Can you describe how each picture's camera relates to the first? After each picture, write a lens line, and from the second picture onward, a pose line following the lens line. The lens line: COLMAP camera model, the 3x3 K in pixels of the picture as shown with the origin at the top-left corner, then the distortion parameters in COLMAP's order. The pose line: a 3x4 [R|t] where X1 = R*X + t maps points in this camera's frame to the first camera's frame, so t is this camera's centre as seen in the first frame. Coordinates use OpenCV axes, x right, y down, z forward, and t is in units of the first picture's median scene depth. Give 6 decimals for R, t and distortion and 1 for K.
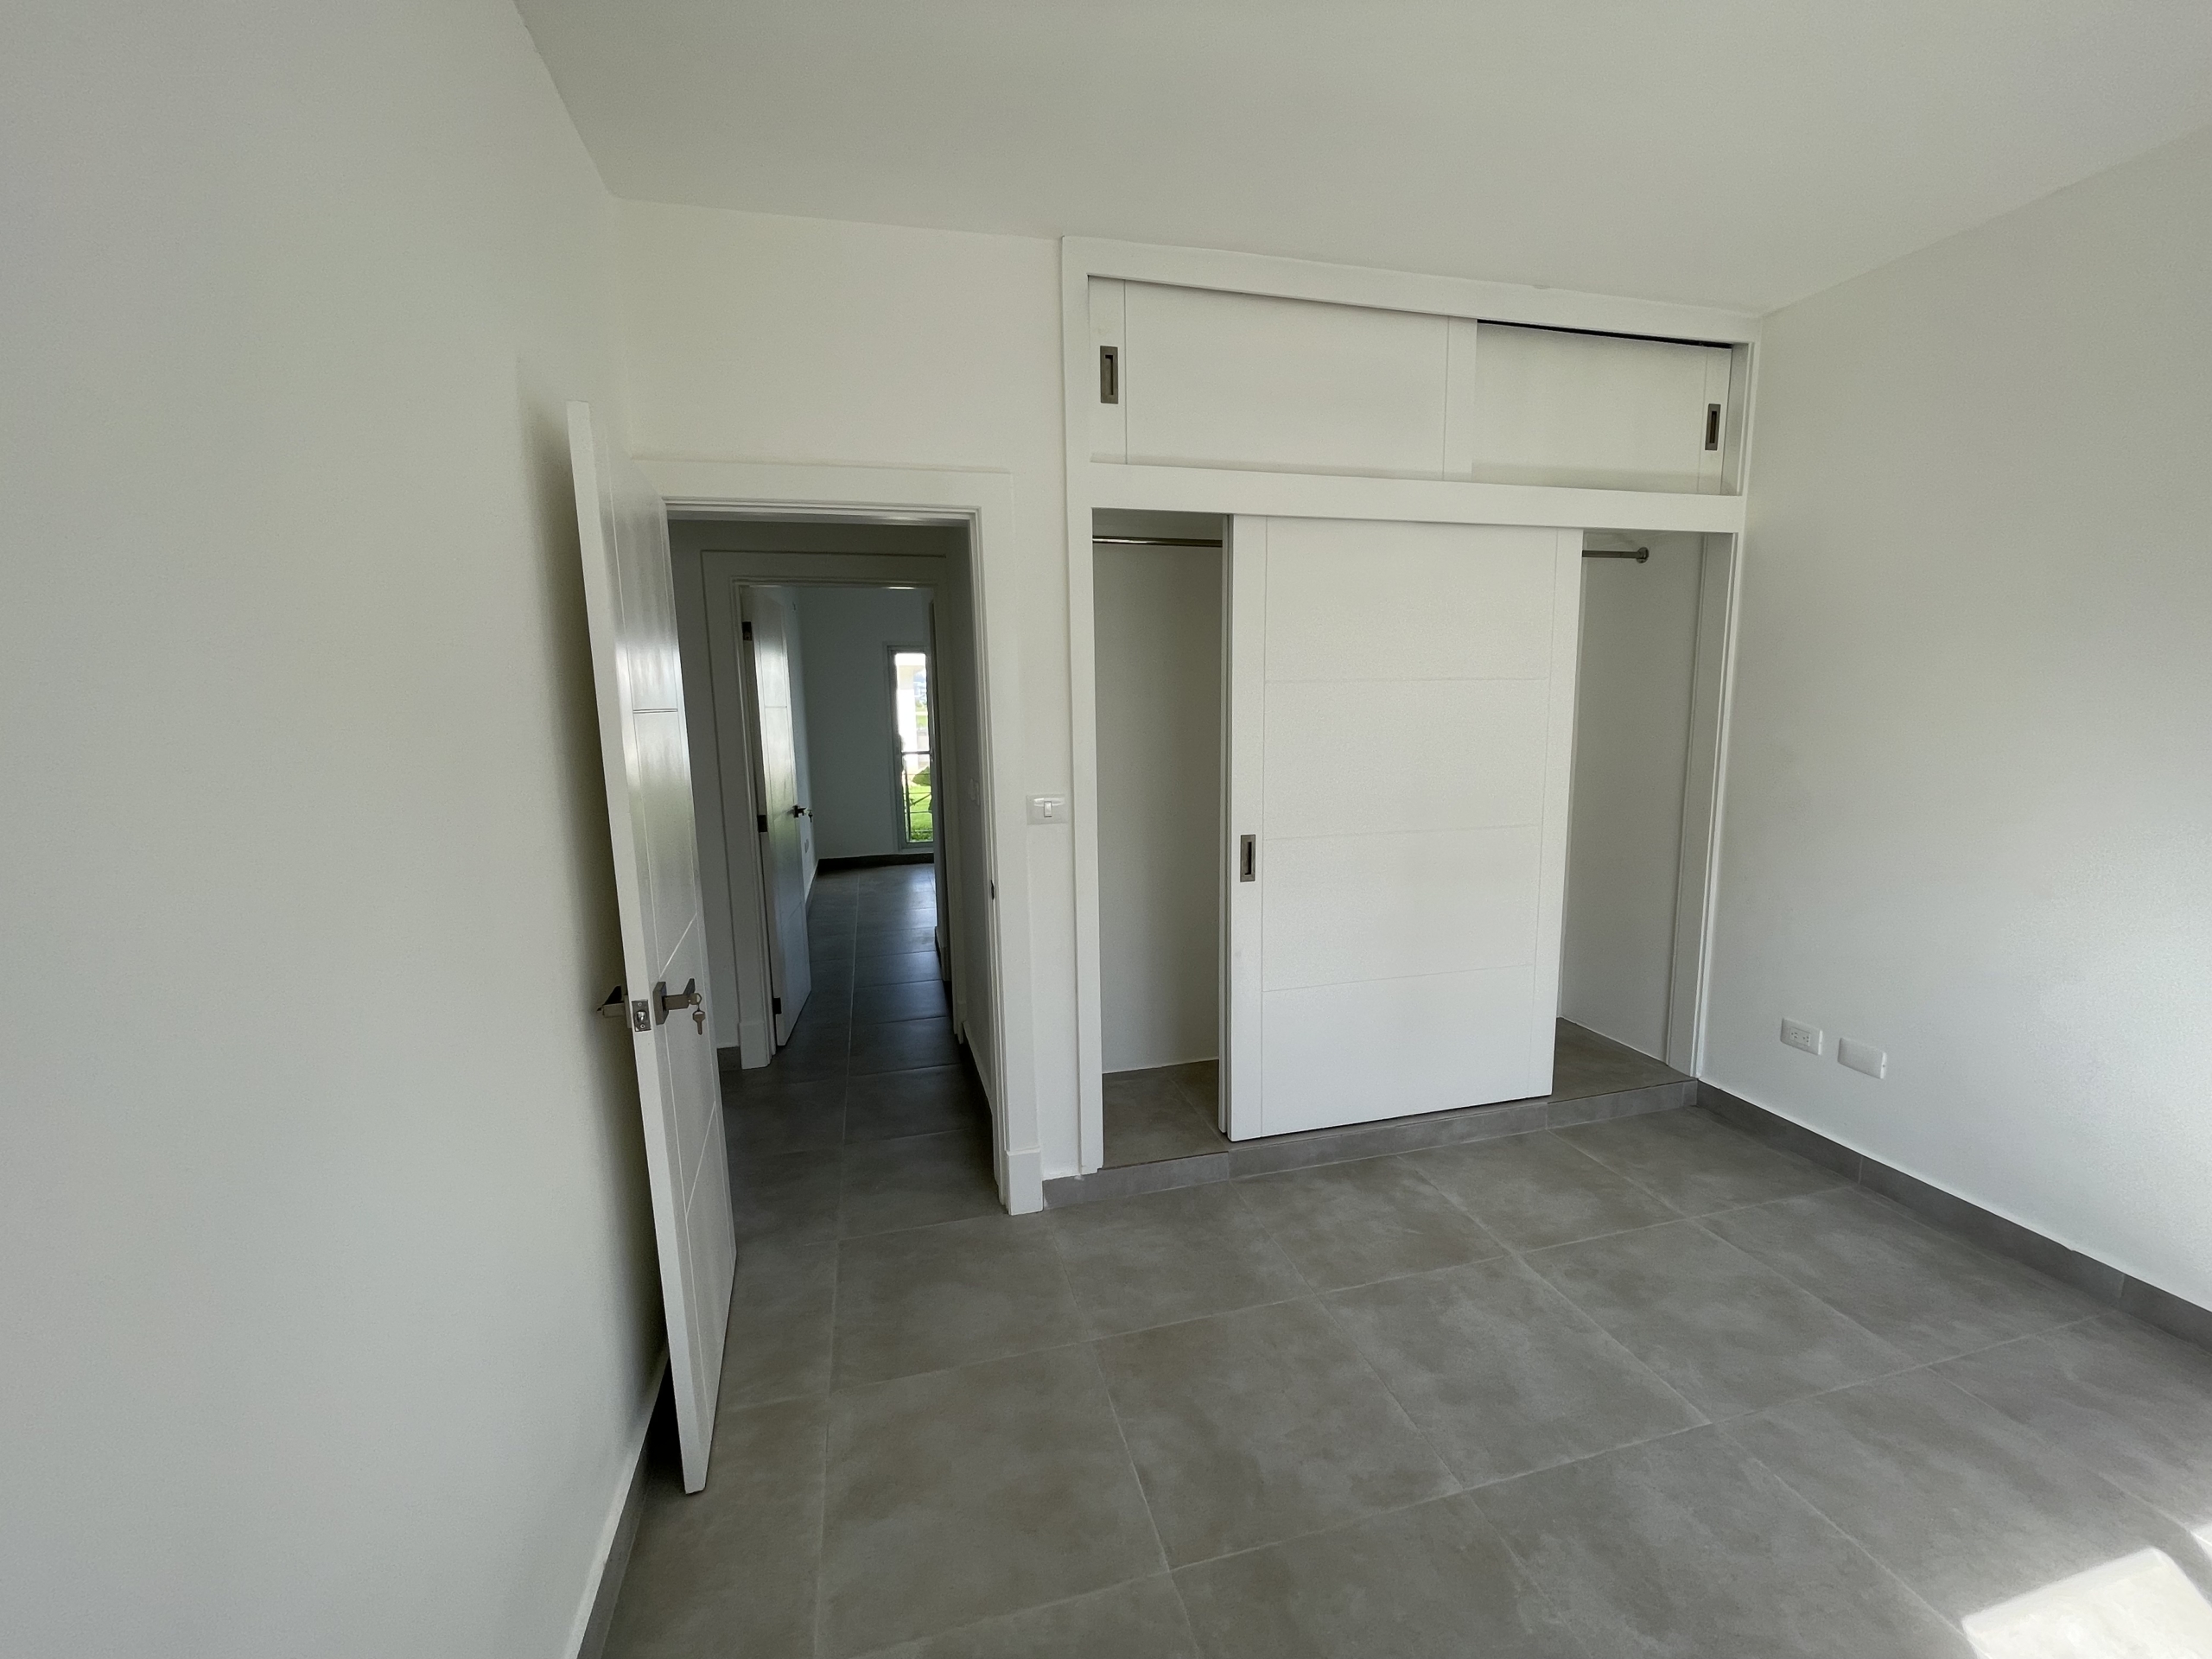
lens RADIAL K [[892.5, 0, 1107.1], [0, 892.5, 830.1], [0, 0, 1]] dist [0.000047, -0.000507]
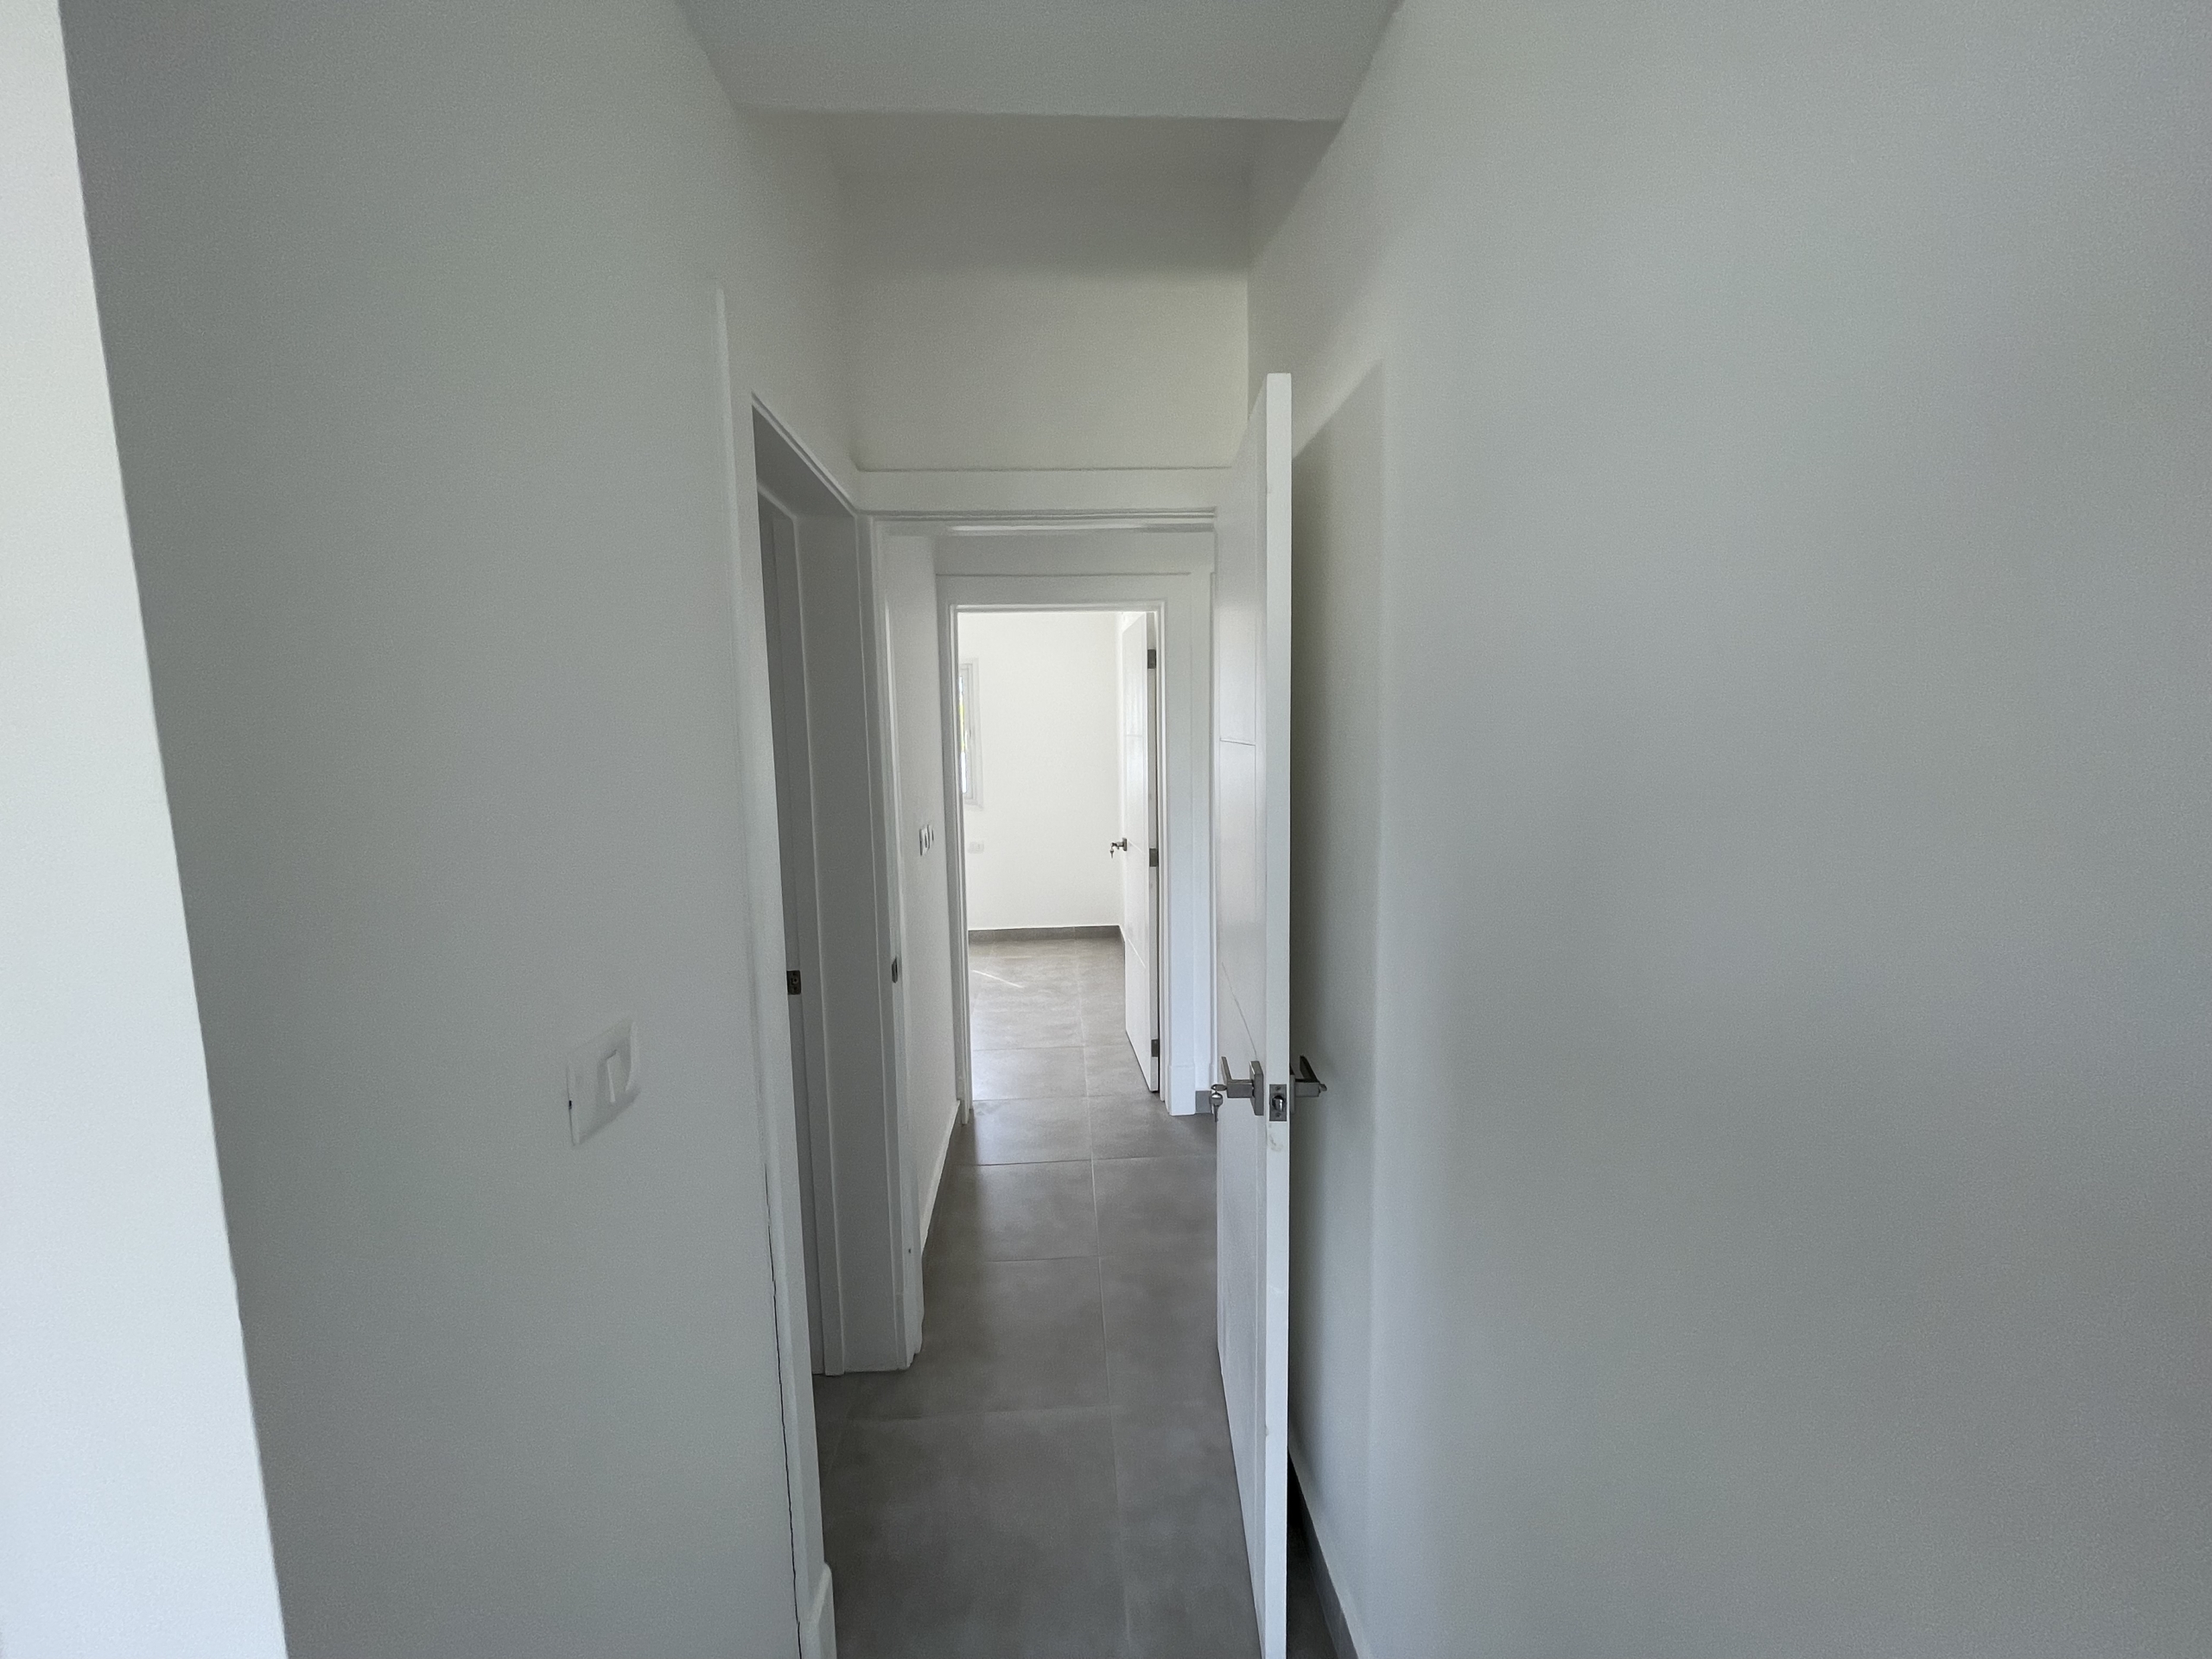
lens RADIAL K [[892.5, 0, 1112.1], [0, 892.5, 826.1], [0, 0, 1]] dist [0.000047, -0.000507]
pose [[-0.979383, 0.016520, 0.201335, -0.624367], [0.066338, 0.967682, 0.243293, -0.321406], [-0.190809, 0.251634, -0.948827, 2.203782]]
